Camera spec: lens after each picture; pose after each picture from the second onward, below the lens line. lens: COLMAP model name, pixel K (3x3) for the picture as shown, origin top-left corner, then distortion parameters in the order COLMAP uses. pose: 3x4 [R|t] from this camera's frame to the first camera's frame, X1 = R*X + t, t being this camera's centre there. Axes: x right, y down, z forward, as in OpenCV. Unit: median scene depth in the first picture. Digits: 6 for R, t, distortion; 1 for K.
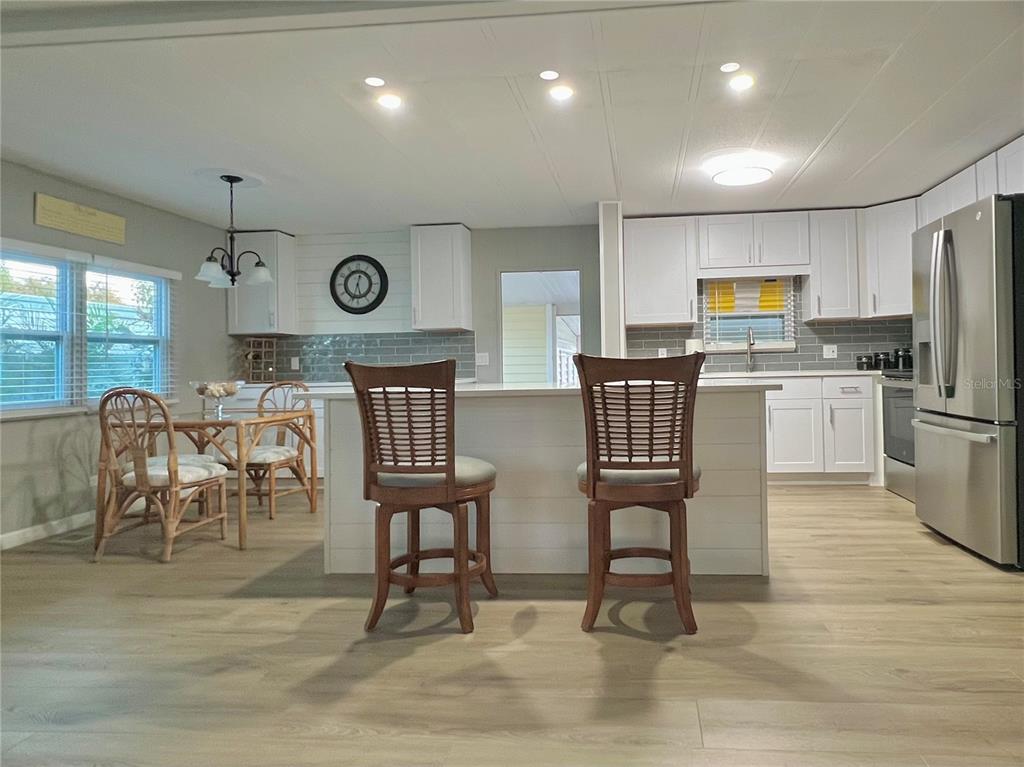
lens RADIAL K [[567.6, 0, 509.2], [0, 567.6, 362.6], [0, 0, 1]] dist [-0.002076, 0.000677]
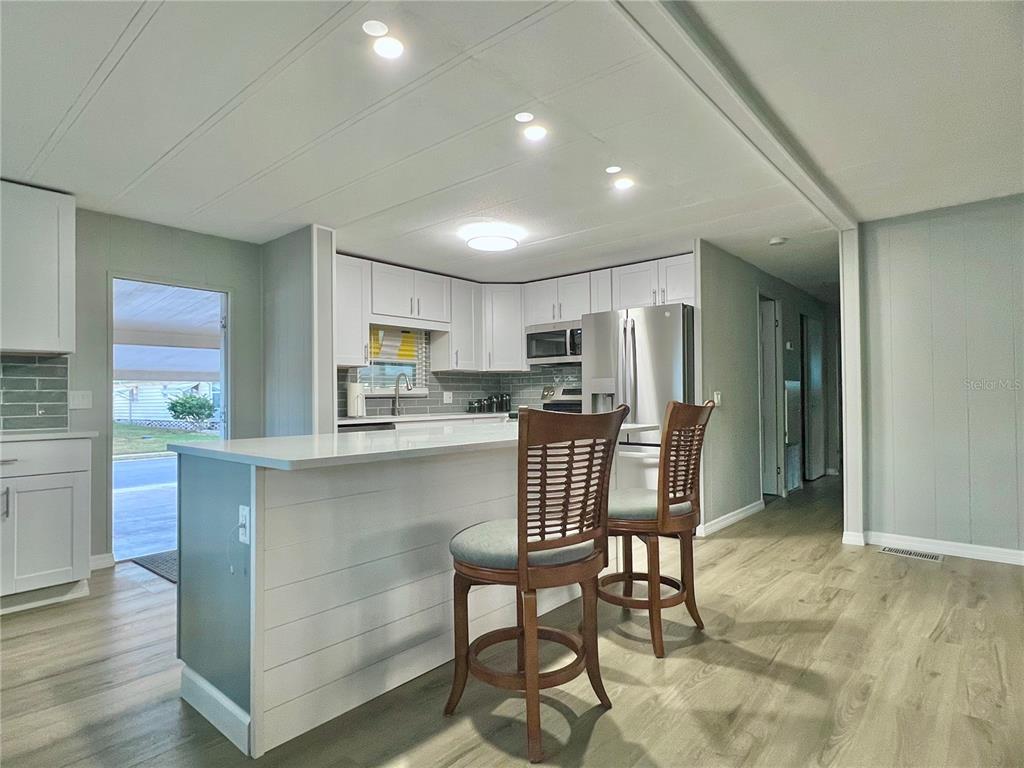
lens RADIAL K [[567.6, 0, 509.2], [0, 567.6, 363.1], [0, 0, 1]] dist [-0.002076, 0.000677]
pose [[0.591559, 0.065487, 0.803598, -0.633248], [-0.004778, 0.996963, -0.077728, 0.001367], [-0.806248, 0.042141, 0.590075, 0.388879]]
